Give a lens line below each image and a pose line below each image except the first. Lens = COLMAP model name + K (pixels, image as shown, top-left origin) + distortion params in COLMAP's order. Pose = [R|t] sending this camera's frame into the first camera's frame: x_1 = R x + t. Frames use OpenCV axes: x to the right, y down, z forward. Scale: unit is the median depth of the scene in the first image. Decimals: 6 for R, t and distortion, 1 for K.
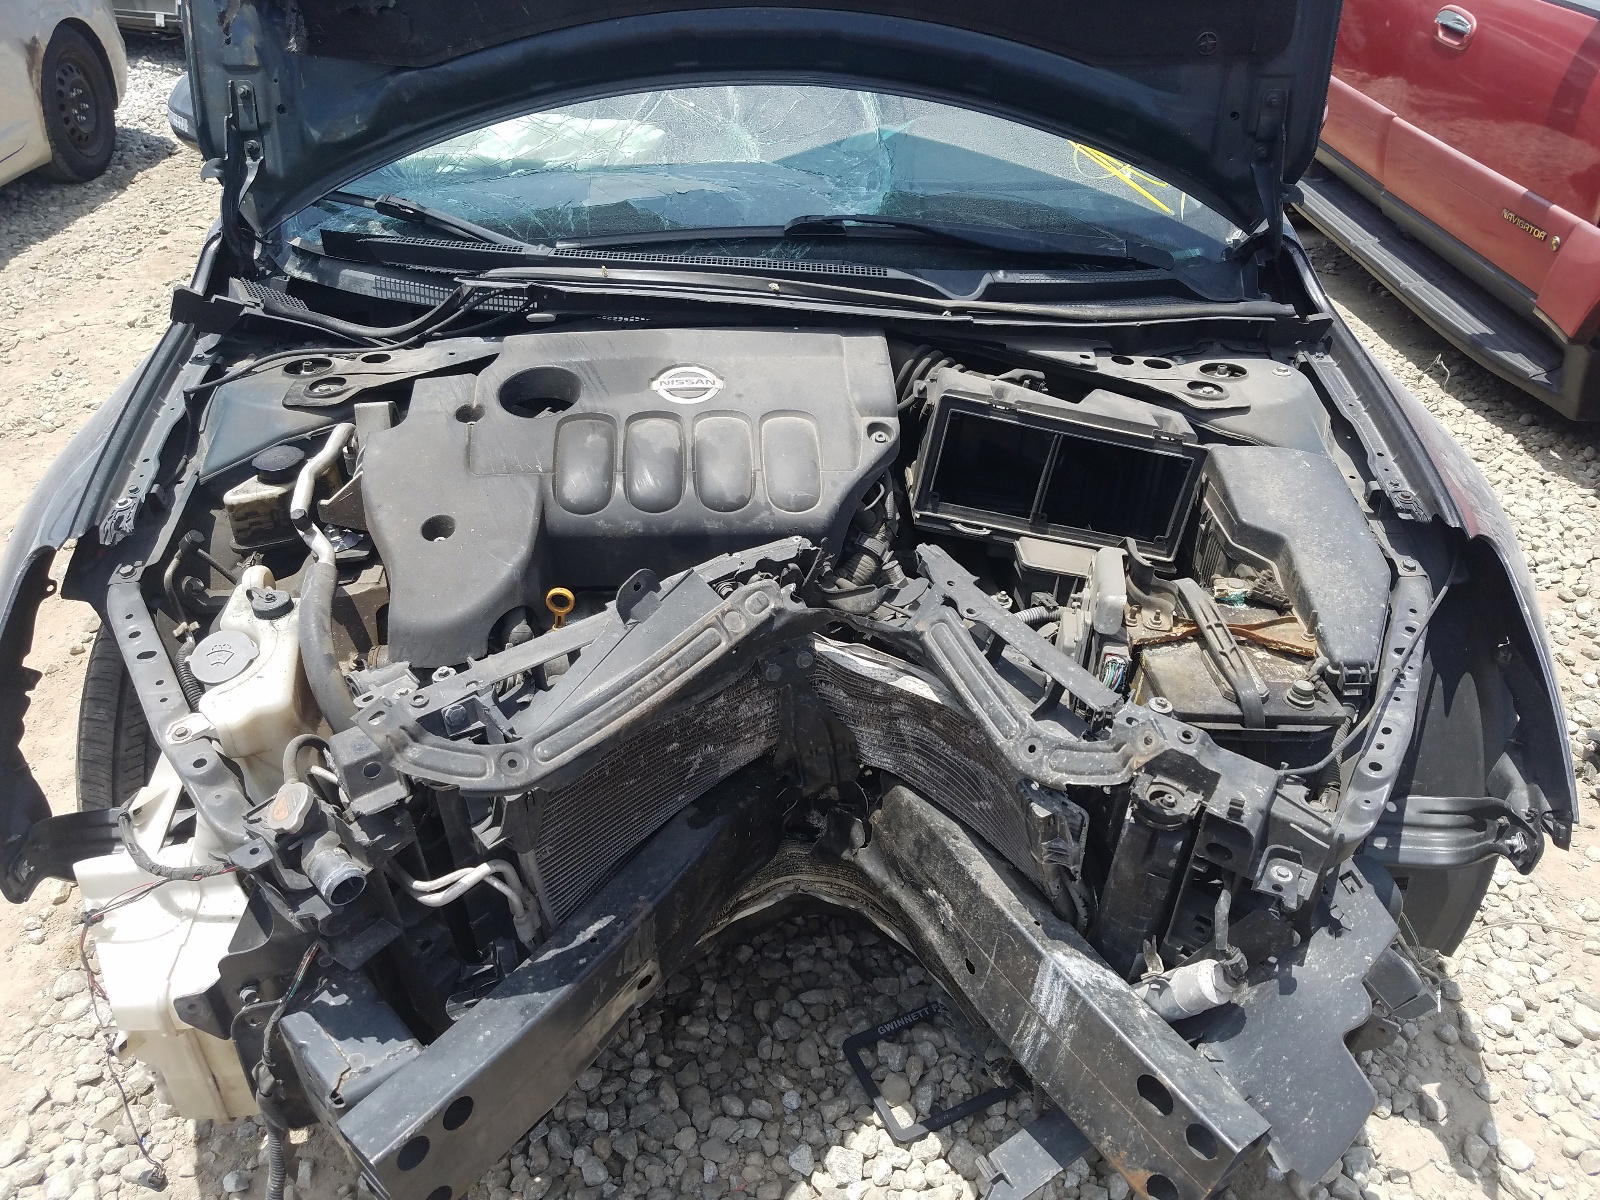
lens RADIAL K [[1286.2, 0, 800.0], [0, 1286.2, 600.0], [0, 0, 1]] dist [-0.027678, 0.044722]
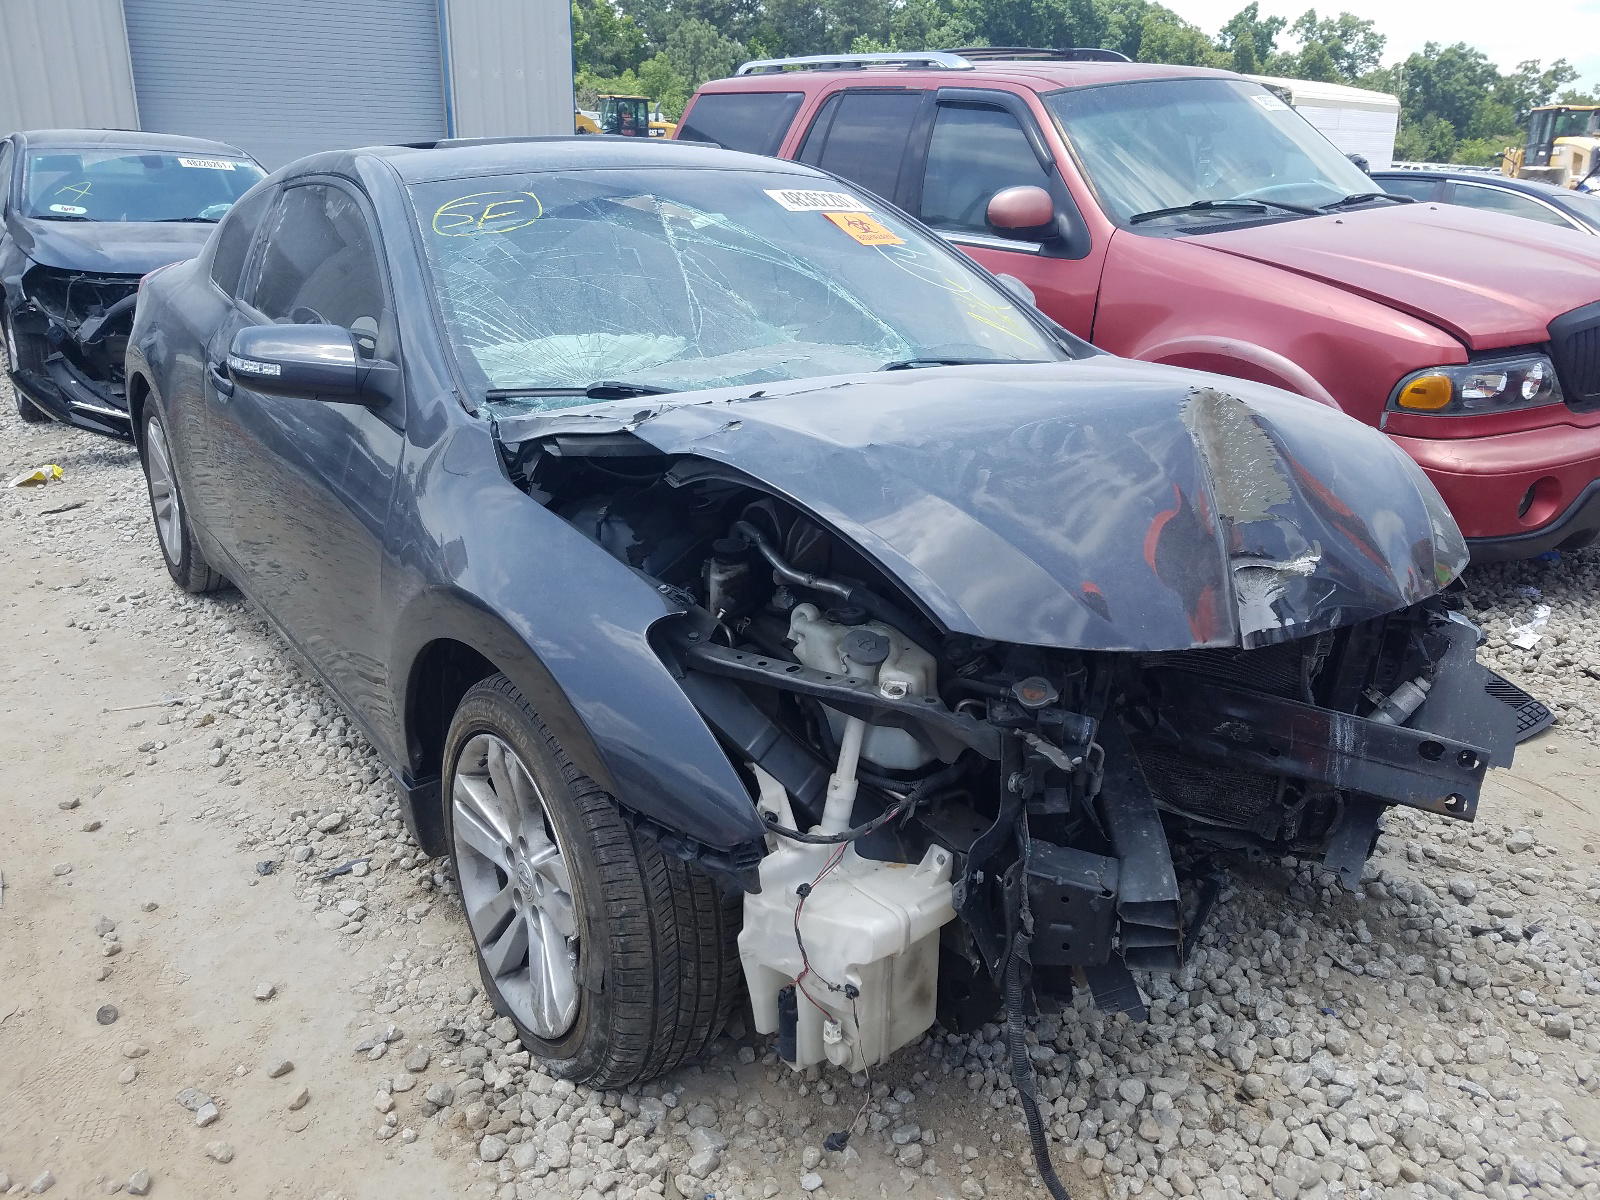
lens RADIAL K [[1305.5, 0, 793.4], [0, 1305.5, 594.5], [0, 0, 1]] dist [-0.003334, -0.002248]
pose [[0.828758, -0.183886, 0.528532, -0.936230], [0.304263, 0.940736, -0.149796, 0.132923], [-0.469664, 0.284957, 0.835592, -0.090180]]
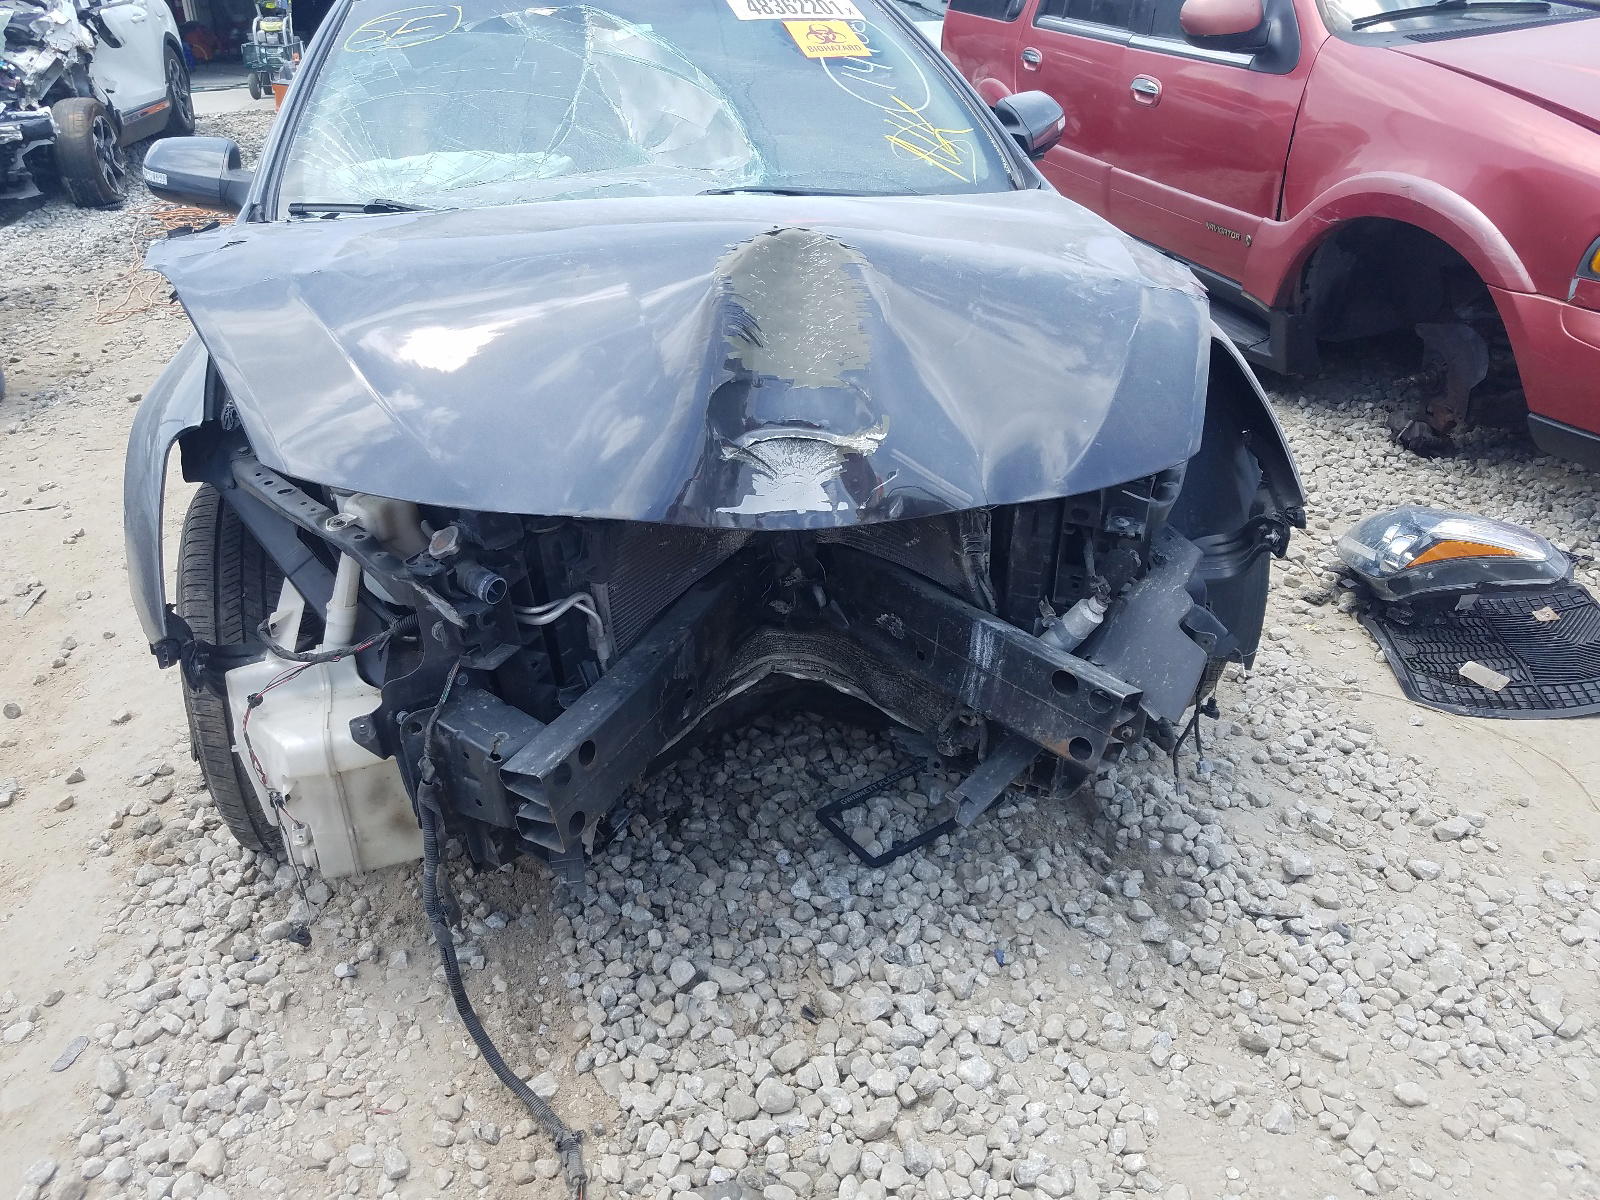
lens RADIAL K [[1305.5, 0, 793.4], [0, 1305.5, 594.5], [0, 0, 1]] dist [-0.003334, -0.002248]
pose [[0.981523, -0.113192, 0.154274, -0.170919], [0.131170, 0.985035, -0.111805, 0.290438], [-0.139310, 0.129975, 0.981682, -0.299482]]
